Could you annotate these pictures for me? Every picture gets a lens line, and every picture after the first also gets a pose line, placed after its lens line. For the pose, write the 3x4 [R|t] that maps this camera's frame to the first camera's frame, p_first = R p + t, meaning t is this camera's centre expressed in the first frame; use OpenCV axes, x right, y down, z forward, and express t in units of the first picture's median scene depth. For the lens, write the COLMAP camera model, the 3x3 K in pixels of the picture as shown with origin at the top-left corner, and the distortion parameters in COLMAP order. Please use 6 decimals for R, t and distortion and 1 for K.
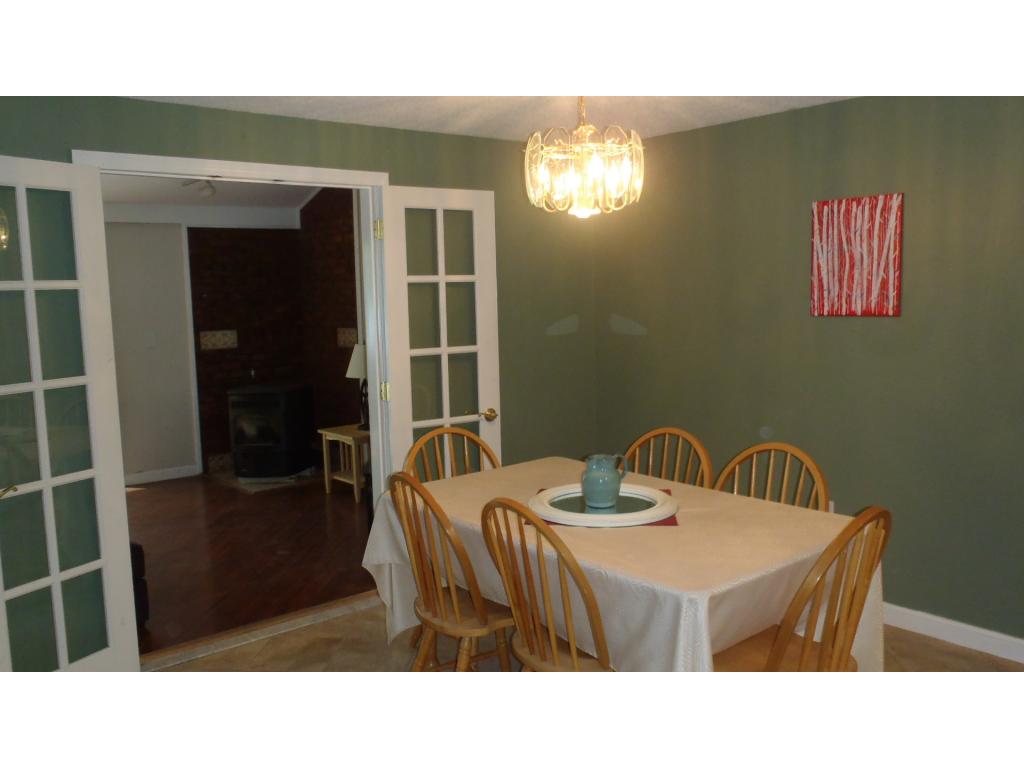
lens RADIAL K [[855.2, 0, 516.3], [0, 855.2, 387.0], [0, 0, 1]] dist [-0.041990, 0.037309]
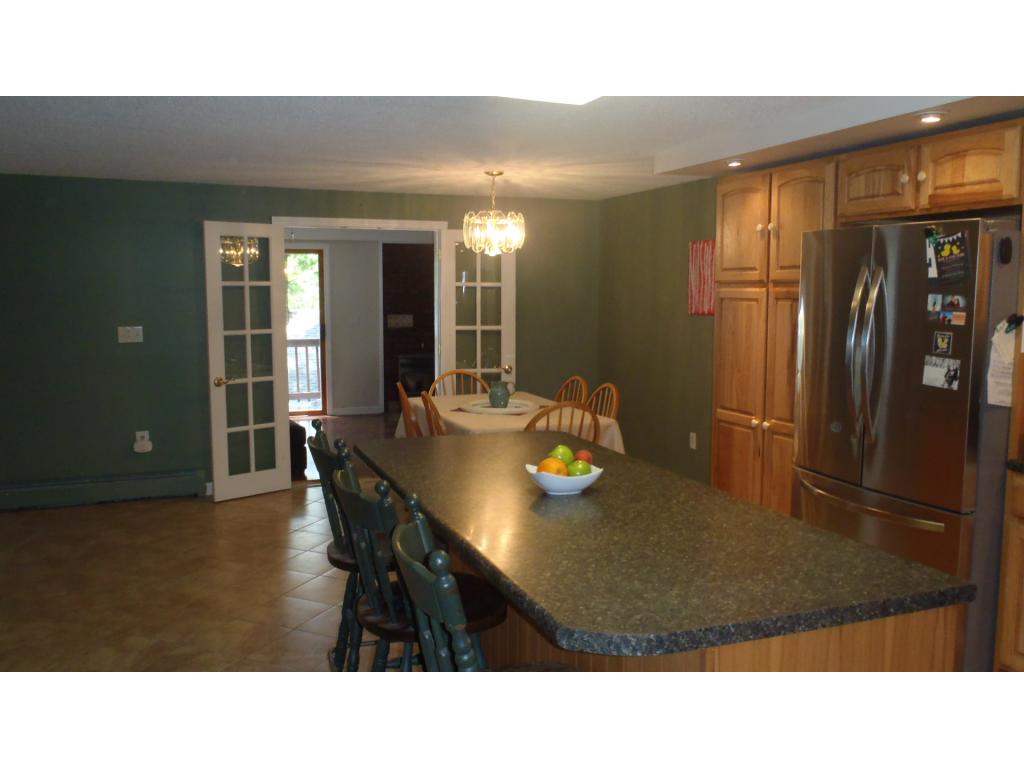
lens RADIAL K [[855.1, 0, 507.2], [0, 855.1, 382.2], [0, 0, 1]] dist [-0.023280, 0.011859]
pose [[0.946421, 0.061209, -0.317082, 0.485213], [-0.062655, 0.998019, 0.005646, 0.047982], [0.316799, 0.014523, 0.948381, -0.534796]]
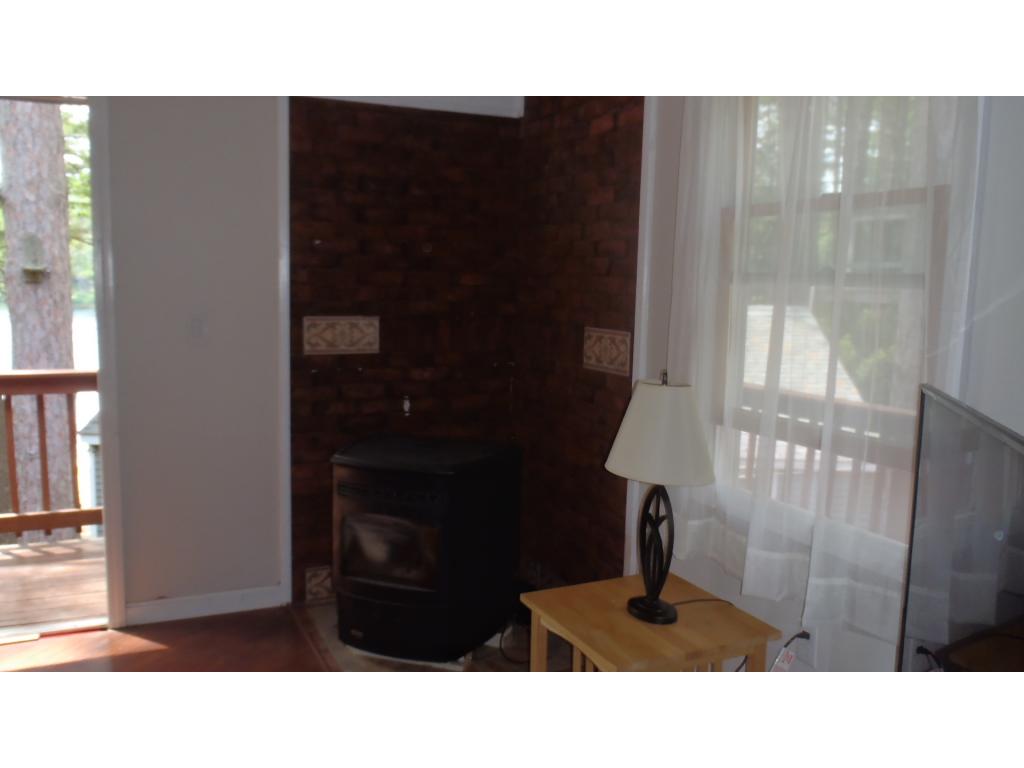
lens RADIAL K [[855.2, 0, 516.3], [0, 855.2, 387.0], [0, 0, 1]] dist [-0.041990, 0.037309]
pose [[0.963678, 0.081579, -0.254303, -0.213228], [-0.078522, 0.996666, 0.022164, -0.074440], [0.255263, -0.001391, 0.966871, 0.926946]]
